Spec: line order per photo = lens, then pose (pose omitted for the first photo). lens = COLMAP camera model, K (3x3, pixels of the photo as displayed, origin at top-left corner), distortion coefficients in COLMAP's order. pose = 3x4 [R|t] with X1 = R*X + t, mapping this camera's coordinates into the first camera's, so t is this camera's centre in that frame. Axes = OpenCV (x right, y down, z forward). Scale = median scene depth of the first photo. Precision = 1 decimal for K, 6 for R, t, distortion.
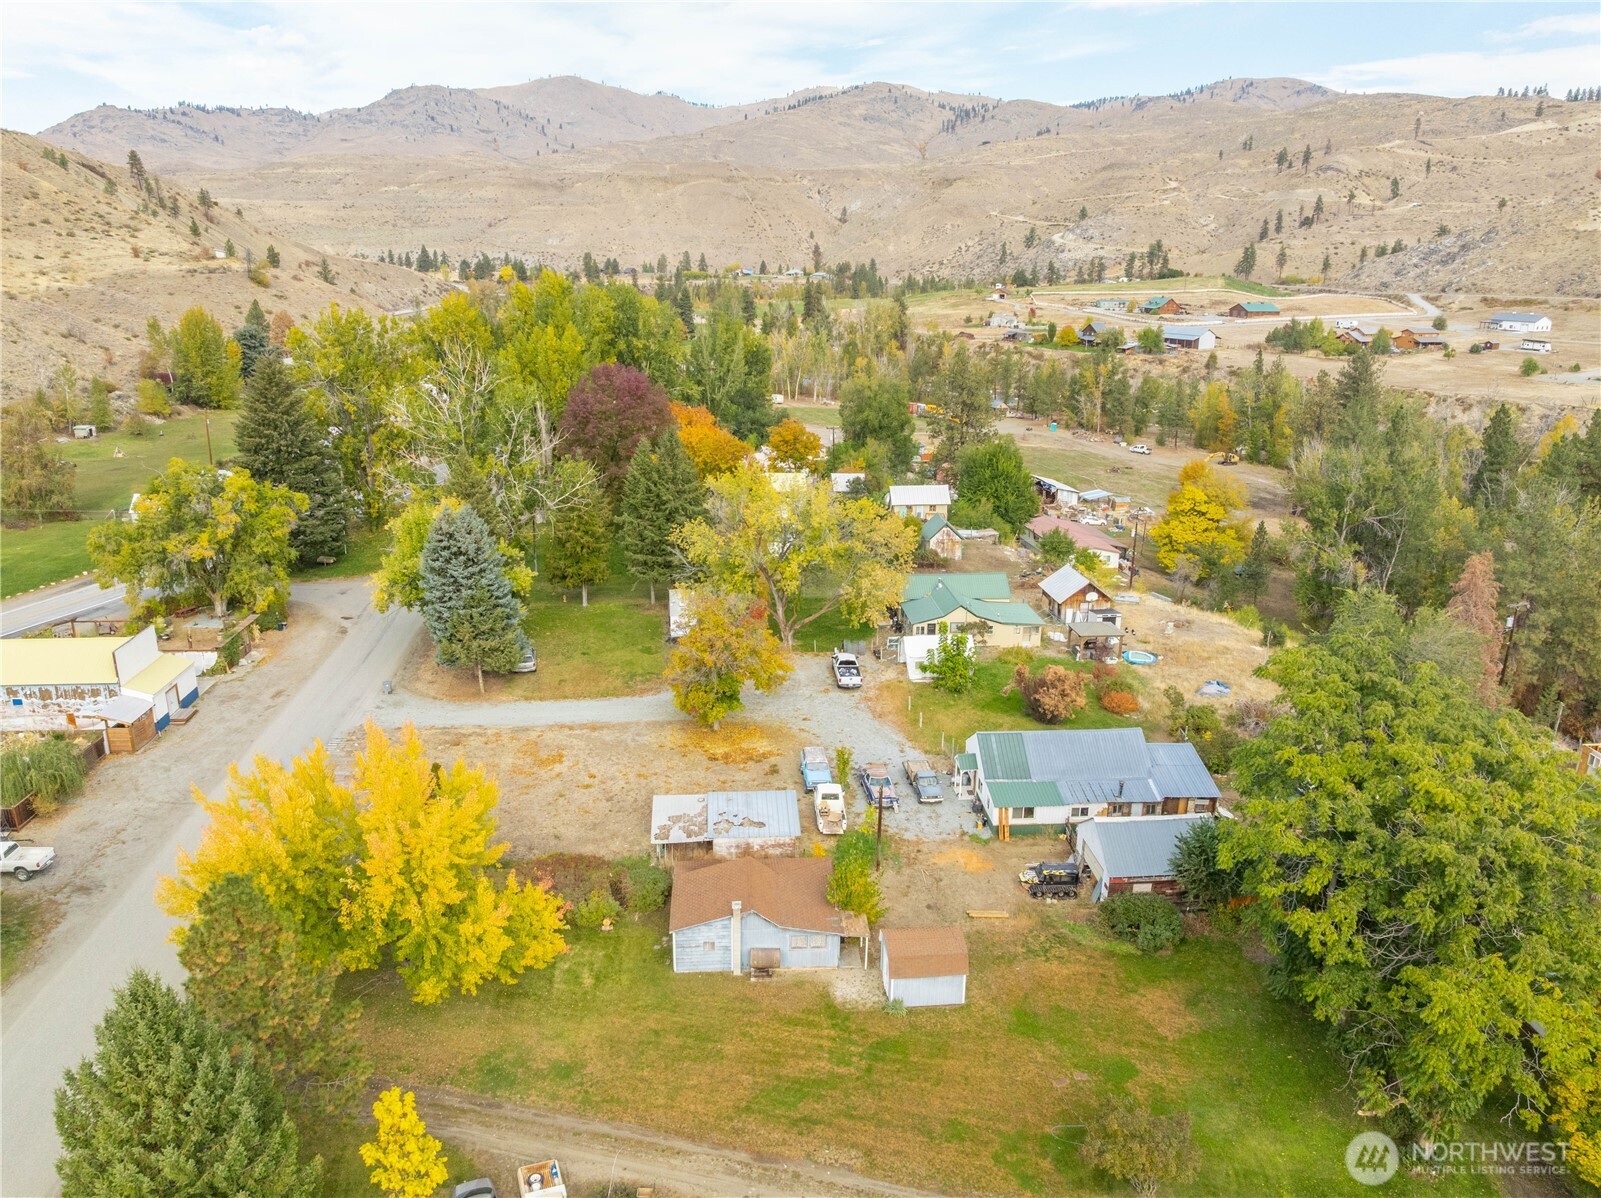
lens RADIAL K [[1125.8, 0, 805.0], [0, 1125.8, 598.7], [0, 0, 1]] dist [-0.048398, 0.017131]
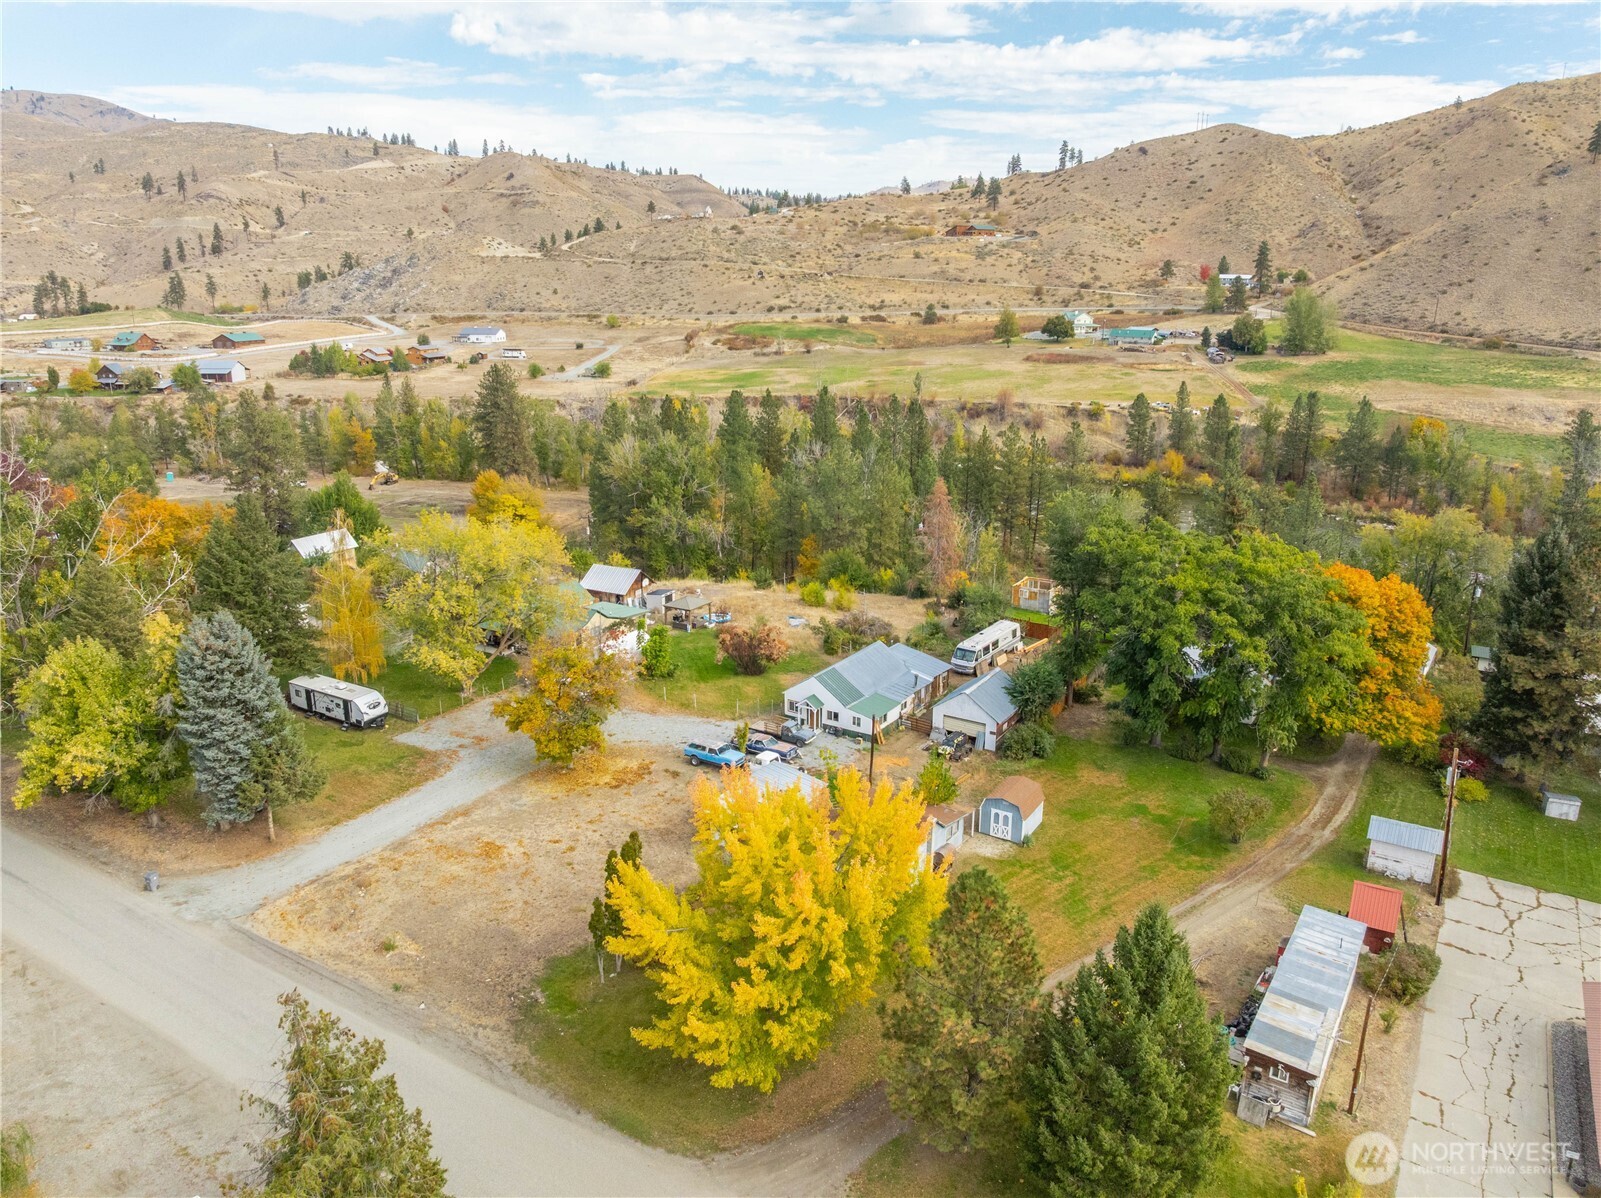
lens RADIAL K [[1125.8, 0, 800.6], [0, 1125.8, 599.2], [0, 0, 1]] dist [-0.048398, 0.017131]
pose [[0.599605, -0.224393, 0.768193, -0.198524], [0.240988, 0.965959, 0.094062, -0.020556], [-0.763150, 0.128725, 0.633270, 0.059218]]
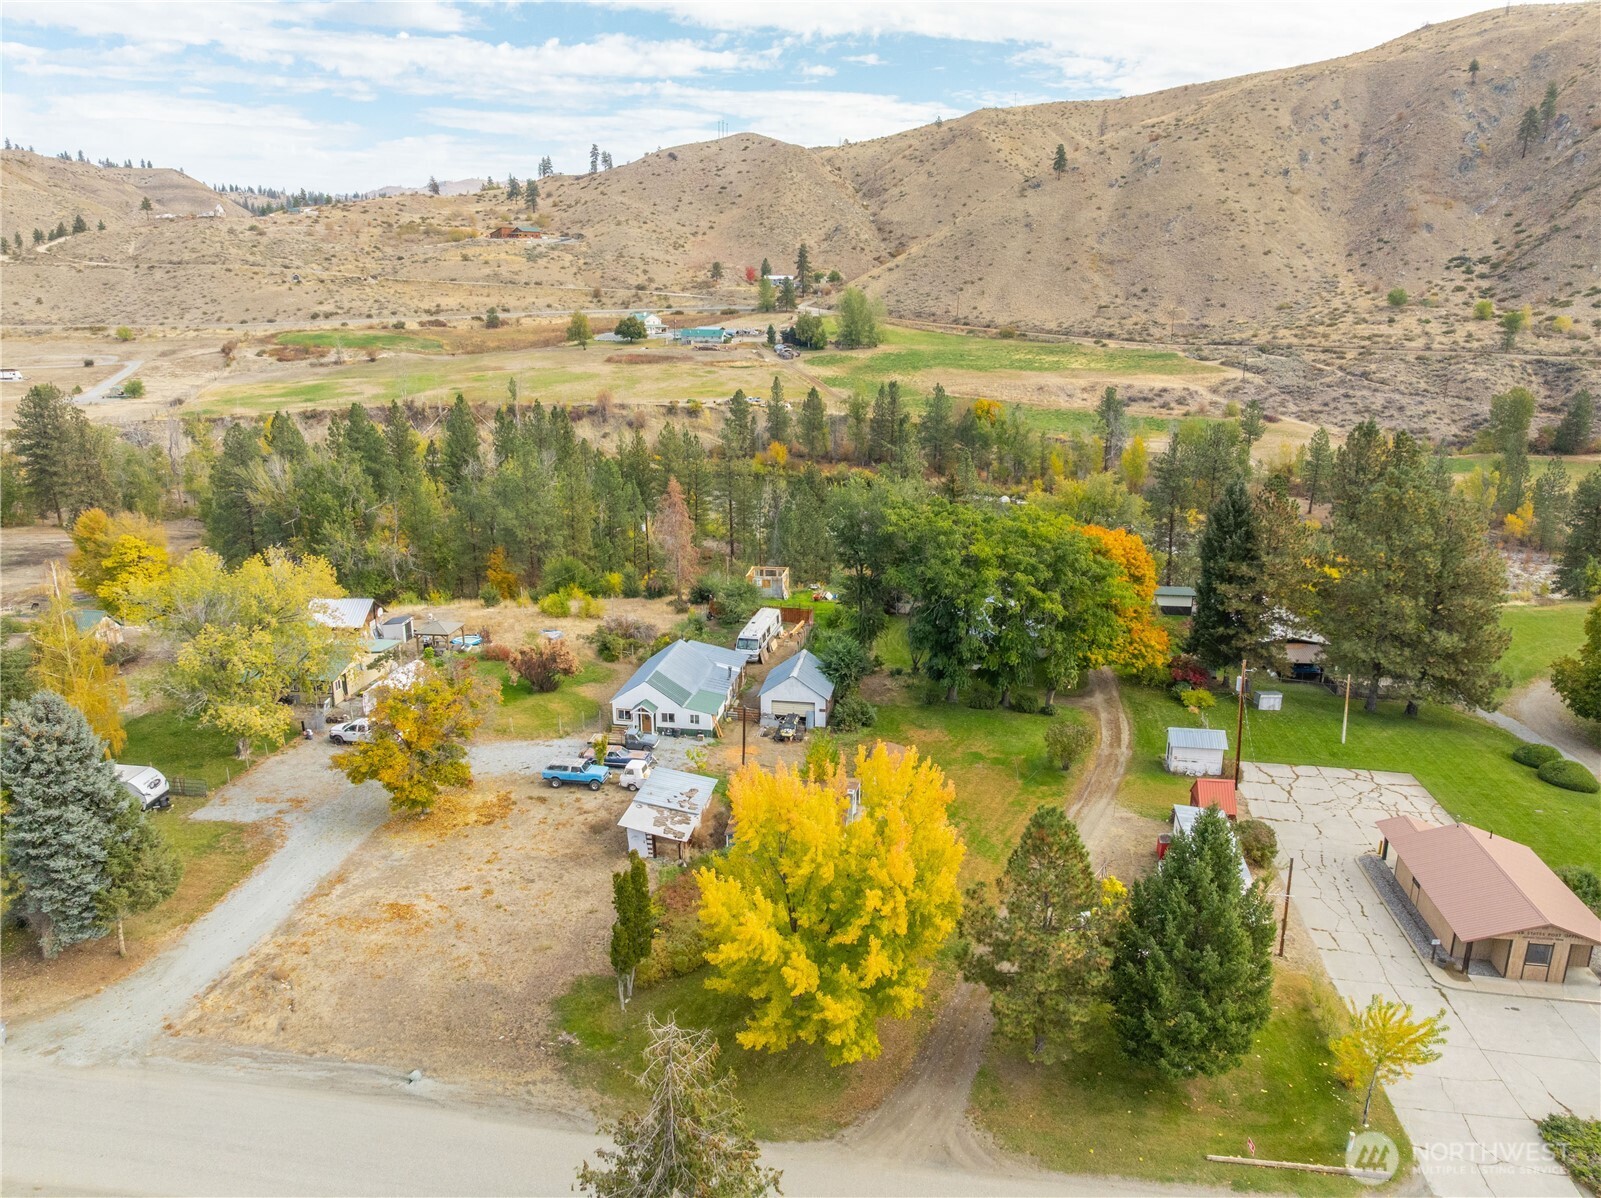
lens RADIAL K [[1125.8, 0, 800.4], [0, 1125.8, 603.9], [0, 0, 1]] dist [-0.048398, 0.017131]
pose [[0.232065, -0.273594, 0.933430, -0.235742], [0.290353, 0.935362, 0.201974, -0.039900], [-0.928354, 0.224153, 0.296503, 0.120276]]
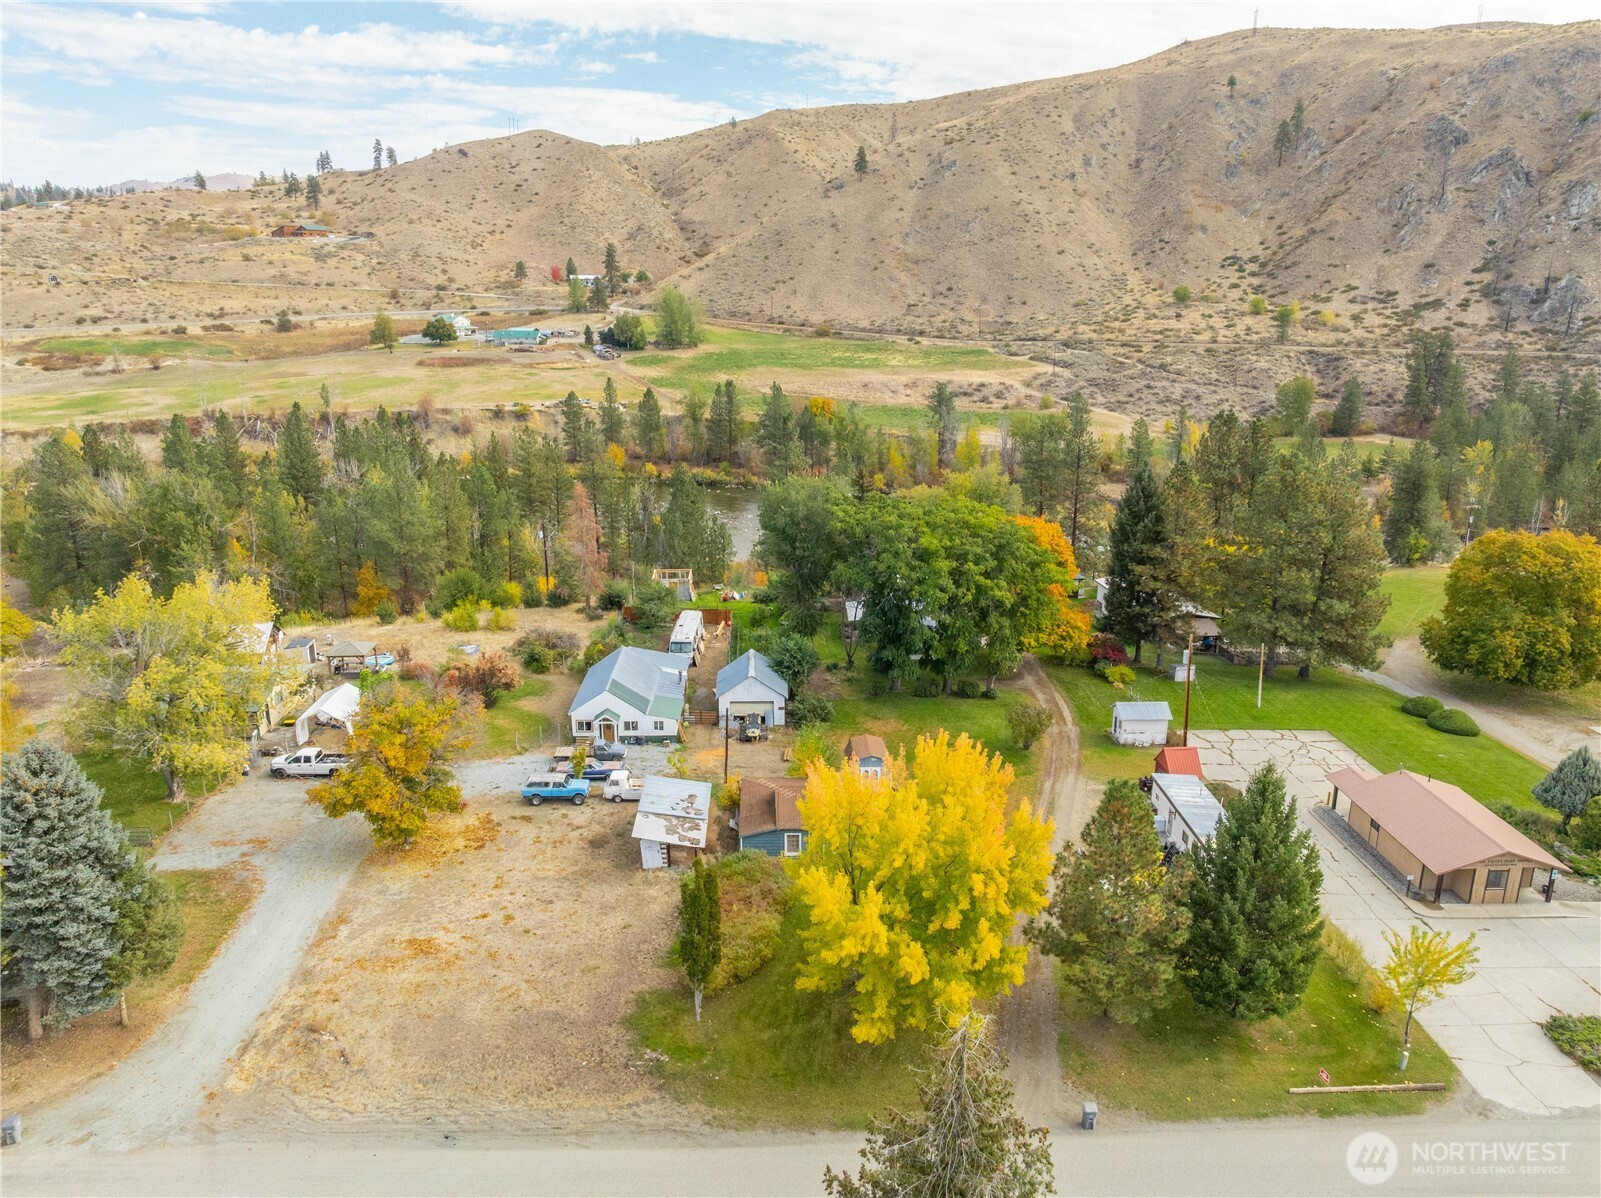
lens RADIAL K [[1125.8, 0, 800.2], [0, 1125.8, 606.5], [0, 0, 1]] dist [-0.048398, 0.017131]
pose [[0.051750, -0.283068, 0.957703, -0.243076], [0.296541, 0.920090, 0.255927, -0.052591], [-0.953617, 0.270754, 0.131555, 0.161190]]
